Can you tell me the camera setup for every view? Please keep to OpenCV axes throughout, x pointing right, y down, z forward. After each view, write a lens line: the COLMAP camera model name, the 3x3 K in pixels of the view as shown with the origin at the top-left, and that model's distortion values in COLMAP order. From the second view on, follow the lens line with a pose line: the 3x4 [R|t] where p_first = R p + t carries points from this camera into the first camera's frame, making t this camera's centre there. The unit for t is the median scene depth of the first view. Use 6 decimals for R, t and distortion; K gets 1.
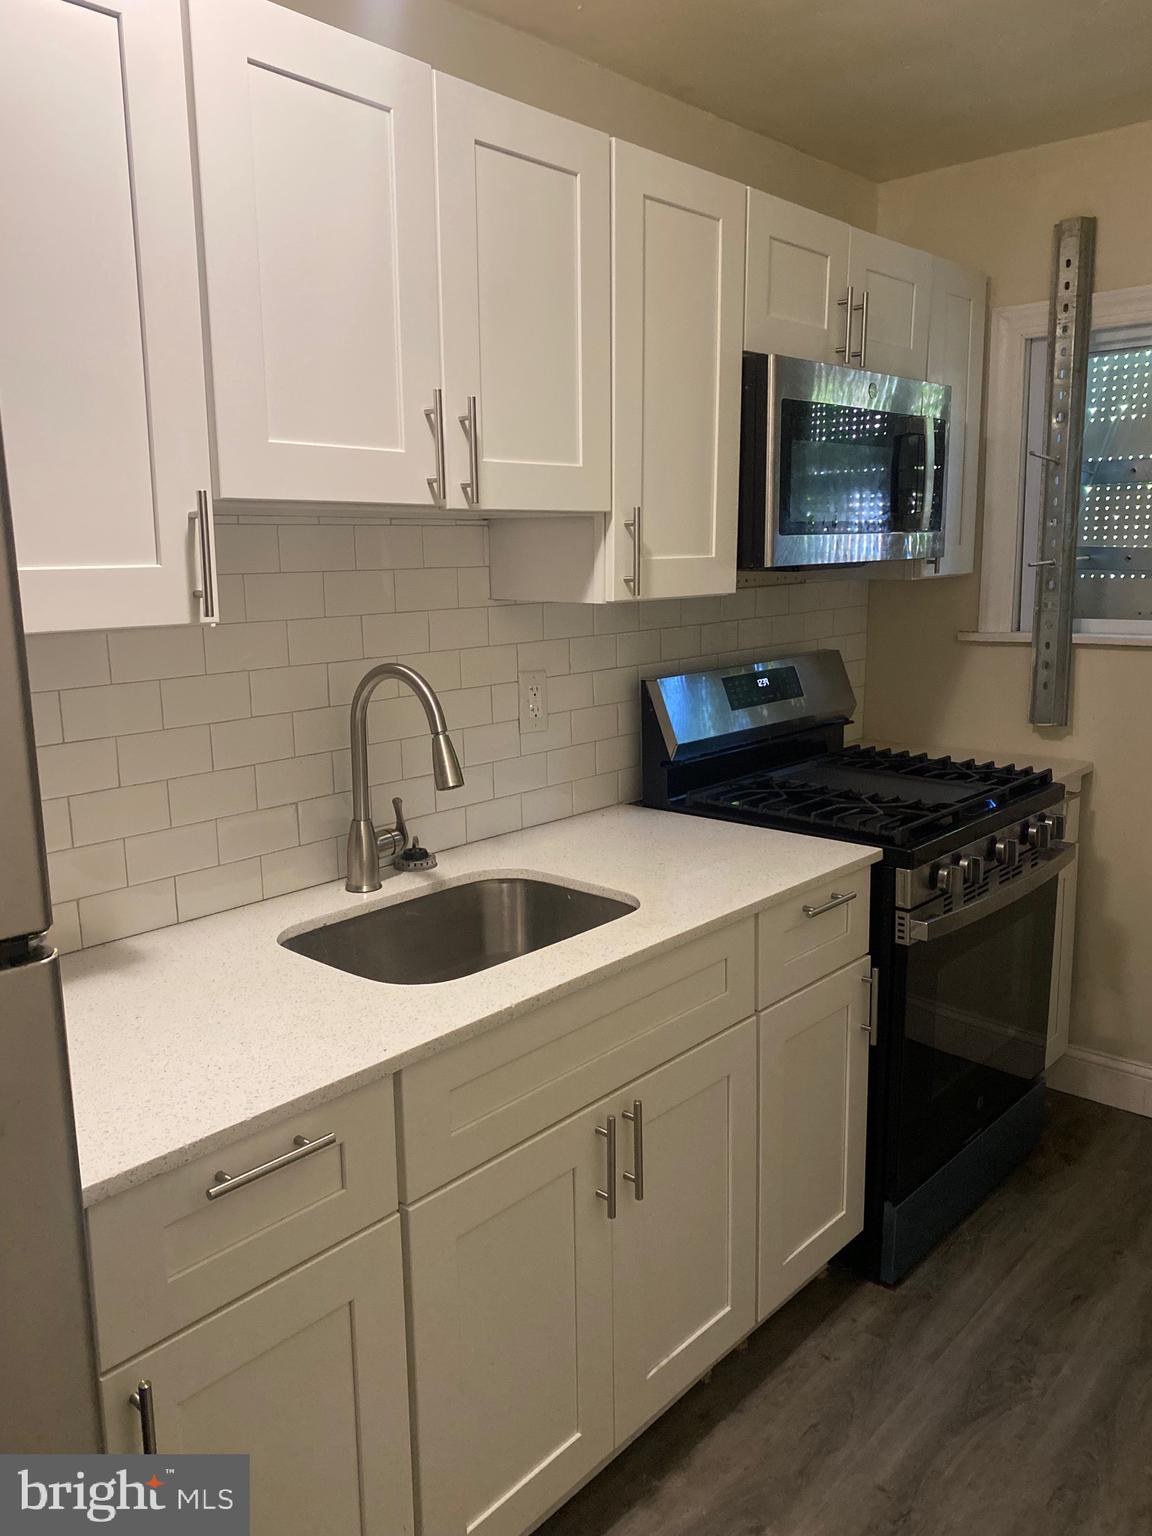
lens RADIAL K [[1169.2, 0, 573.4], [0, 1169.2, 757.4], [0, 0, 1]] dist [0.012764, -0.002269]
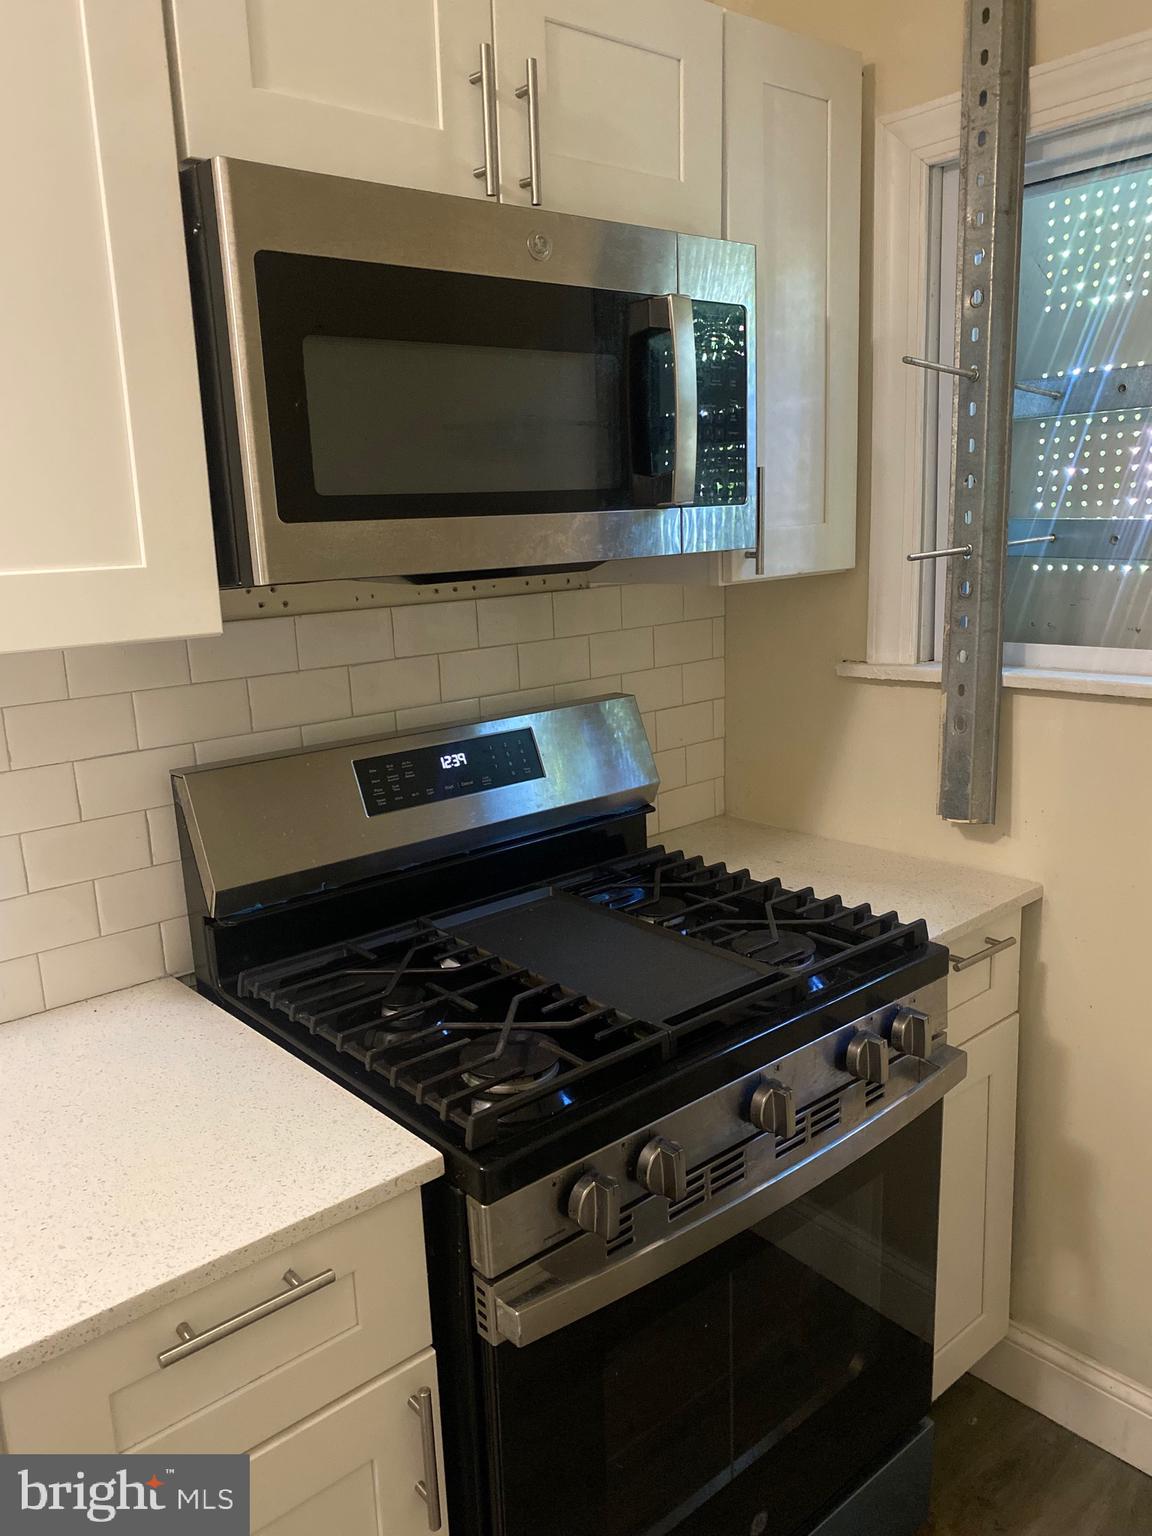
lens RADIAL K [[1169.2, 0, 578.3], [0, 1169.2, 777.3], [0, 0, 1]] dist [0.012764, -0.002269]
pose [[0.992603, 0.002767, -0.121372, 0.295827], [0.002500, 0.999062, 0.043220, -0.080789], [0.121378, -0.043204, 0.991666, 0.400369]]
